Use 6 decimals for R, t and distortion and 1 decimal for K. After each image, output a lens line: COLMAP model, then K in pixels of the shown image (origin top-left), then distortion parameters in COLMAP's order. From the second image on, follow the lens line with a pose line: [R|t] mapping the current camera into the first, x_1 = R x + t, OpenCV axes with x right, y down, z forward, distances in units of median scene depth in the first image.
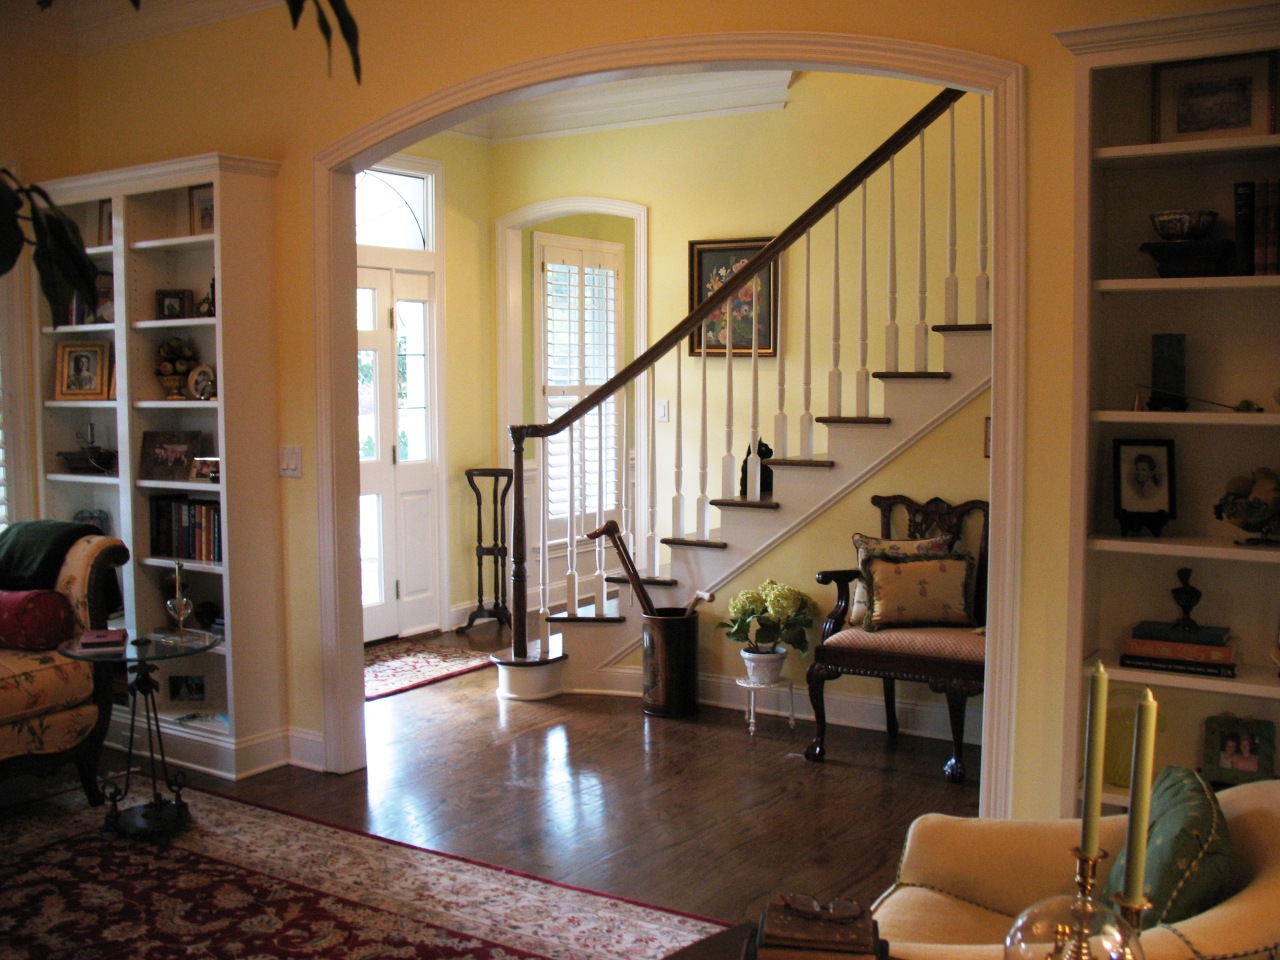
lens RADIAL K [[1318.9, 0, 640.0], [0, 1318.9, 480.0], [0, 0, 1]] dist [-0.186424, 0.279371]
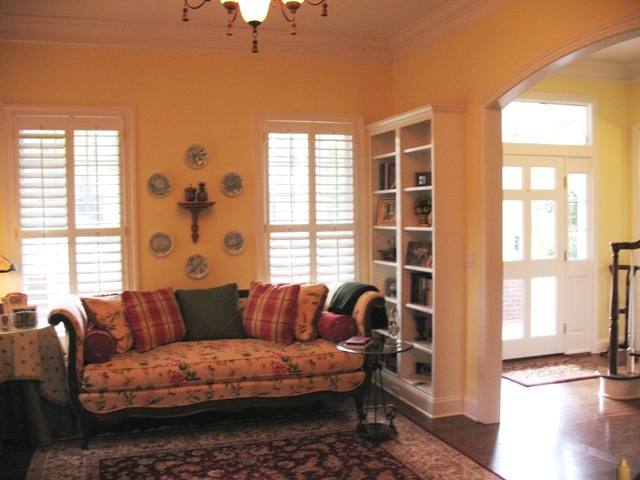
lens RADIAL K [[659.4, 0, 320.0], [0, 659.4, 240.0], [0, 0, 1]] dist [-0.186424, 0.279371]
pose [[0.788021, 0.019794, -0.615331, 0.154079], [-0.040447, 0.998988, -0.019663, -0.014360], [0.614319, 0.040383, 0.788024, 0.094427]]
